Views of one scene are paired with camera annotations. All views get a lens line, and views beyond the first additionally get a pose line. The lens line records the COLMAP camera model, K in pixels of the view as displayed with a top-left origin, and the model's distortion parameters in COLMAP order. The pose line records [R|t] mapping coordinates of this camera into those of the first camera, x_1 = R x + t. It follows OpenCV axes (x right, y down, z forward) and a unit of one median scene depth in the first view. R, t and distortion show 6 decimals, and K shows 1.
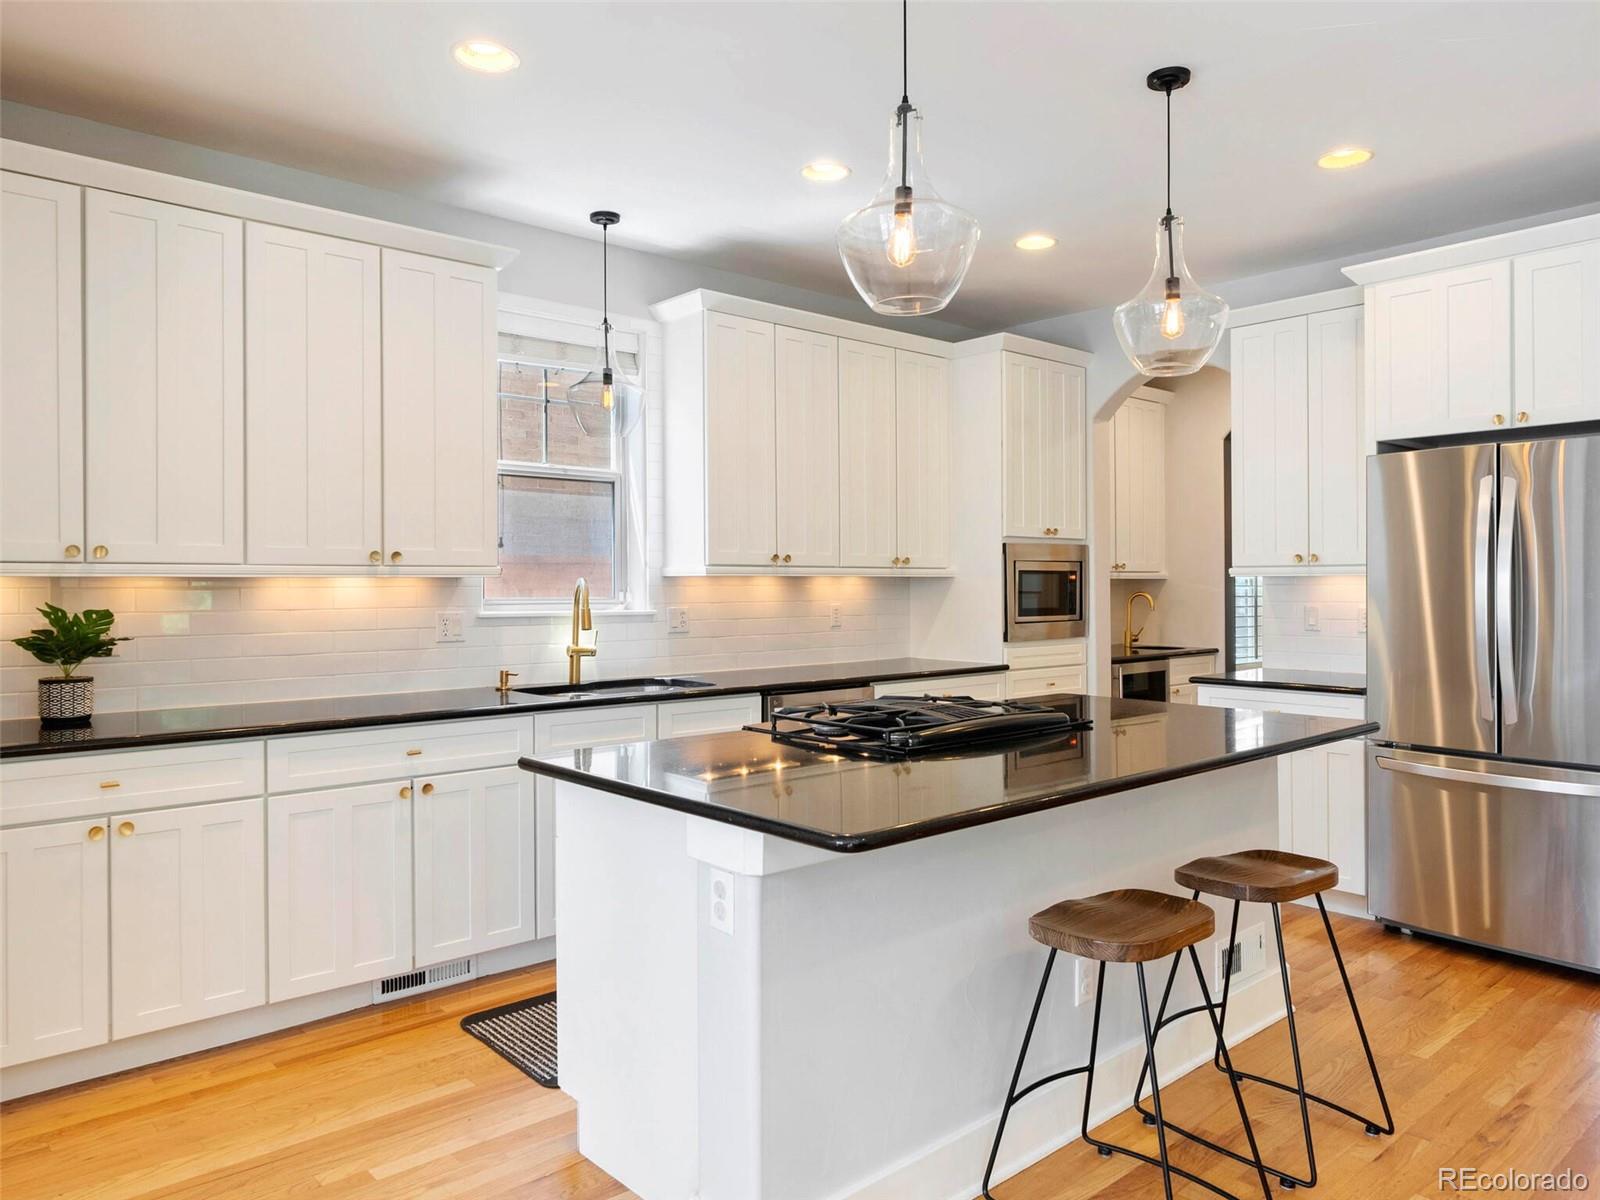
lens RADIAL K [[1110.0, 0, 795.6], [0, 1110.0, 585.4], [0, 0, 1]] dist [0.000204, 0.009915]
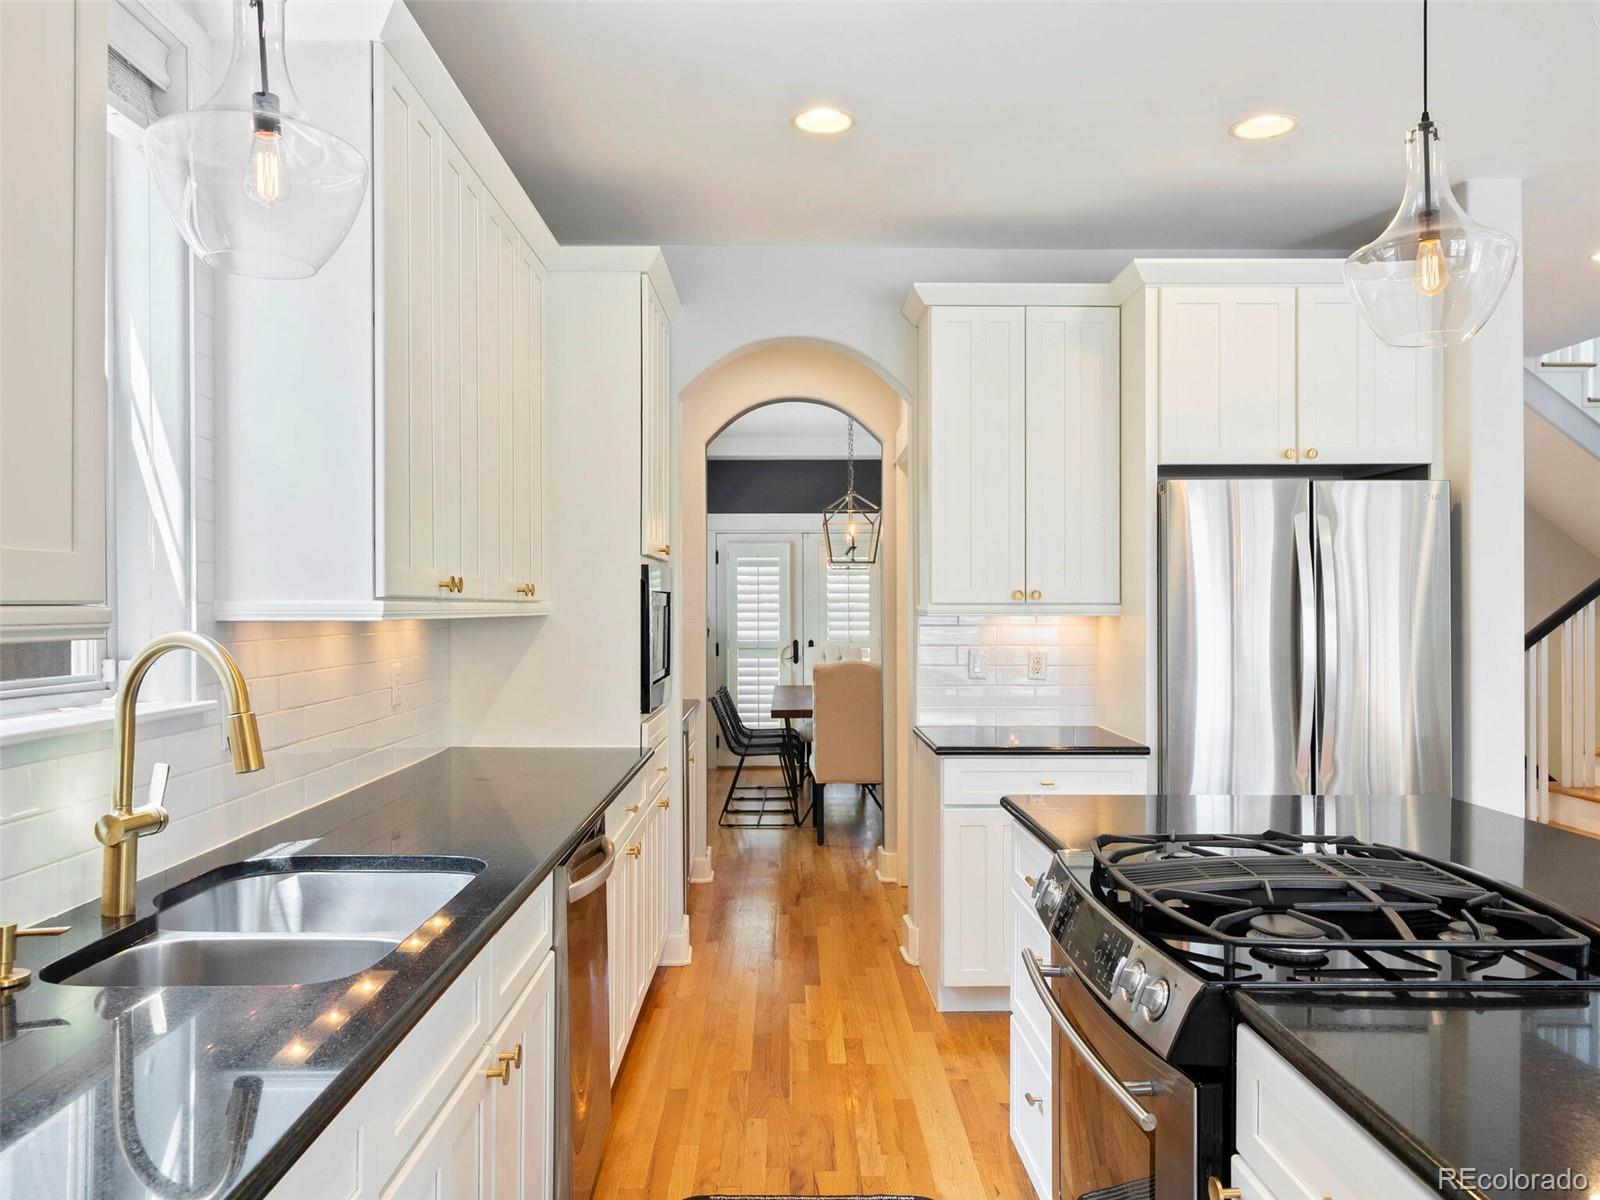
lens RADIAL K [[1205.5, 0, 788.1], [0, 1205.5, 597.3], [0, 0, 1]] dist [0.022746, 0.002380]
pose [[0.660674, 0.008884, 0.750620, -0.361641], [-0.005272, 0.999960, -0.007195, -0.016426], [-0.750654, 0.000796, 0.660695, 0.561447]]
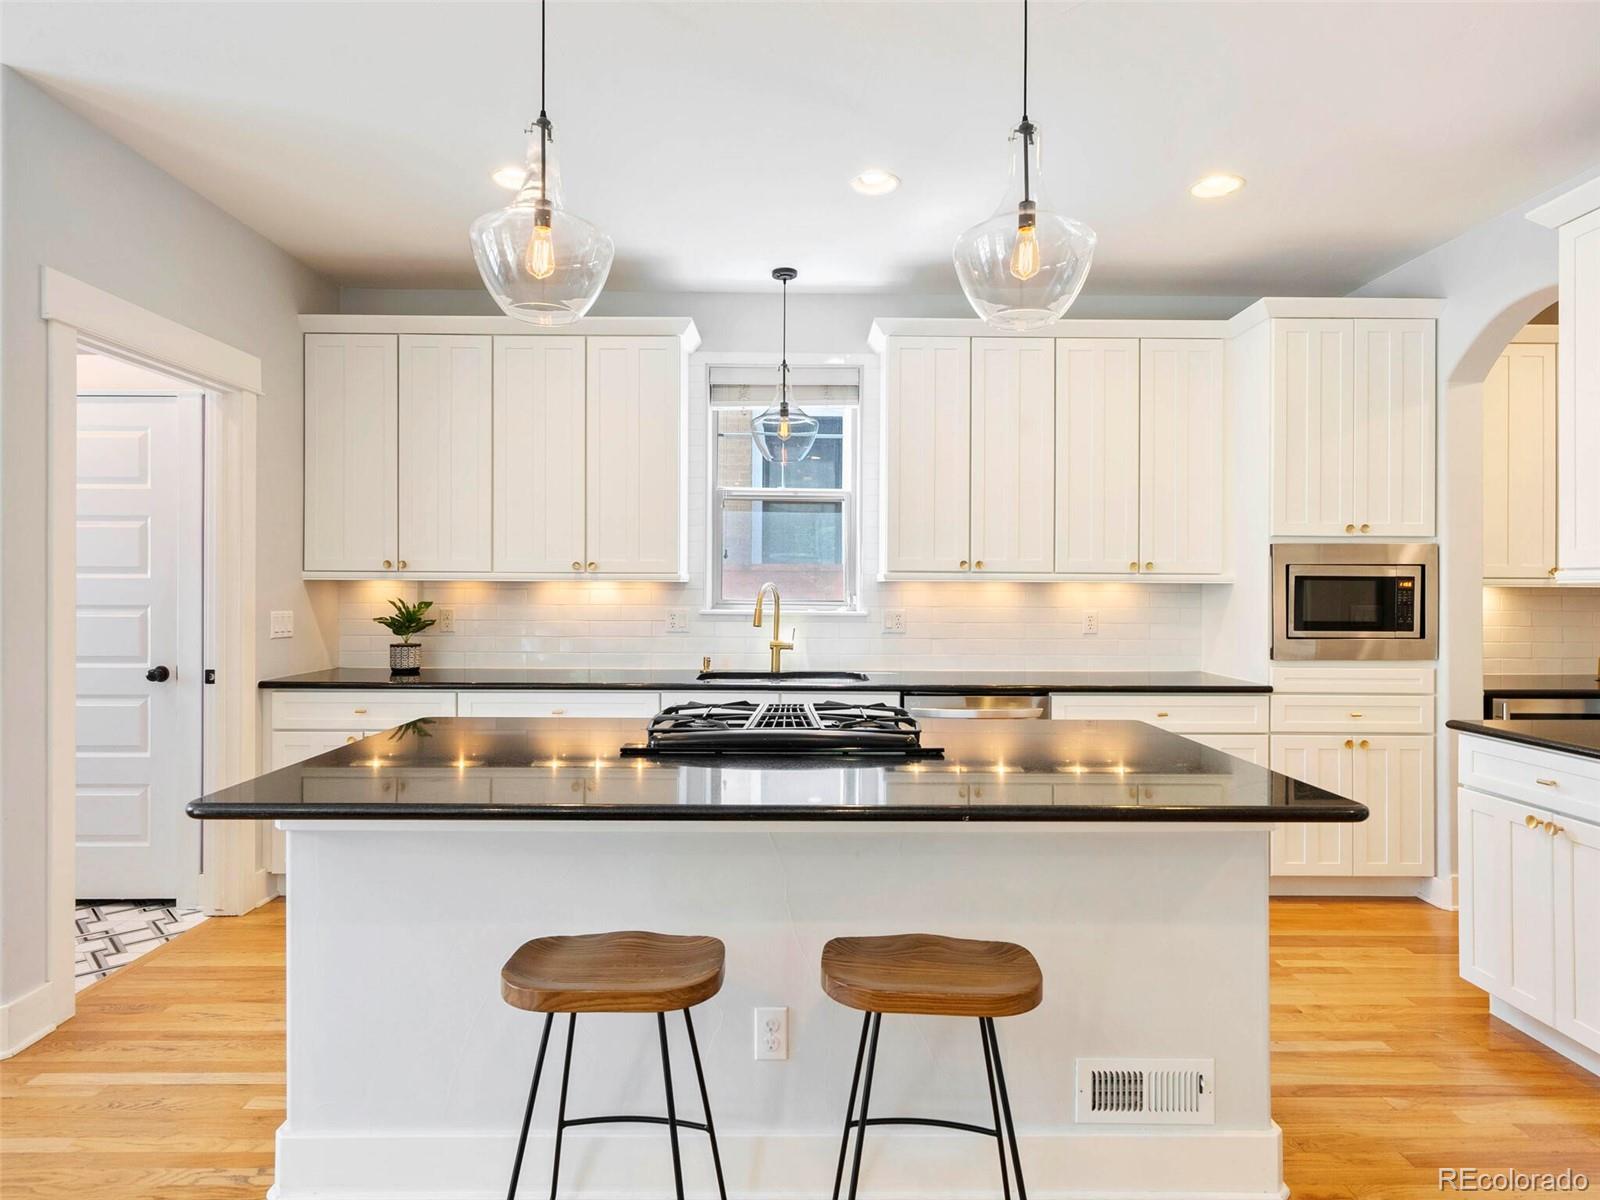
lens RADIAL K [[889.0, 0, 791.7], [0, 889.0, 600.5], [0, 0, 1]] dist [-0.004390, 0.002943]
pose [[0.749297, 0.014159, -0.662083, 0.444470], [-0.008856, 0.999896, 0.011360, 0.001130], [0.662175, -0.002648, 0.749345, 0.300595]]
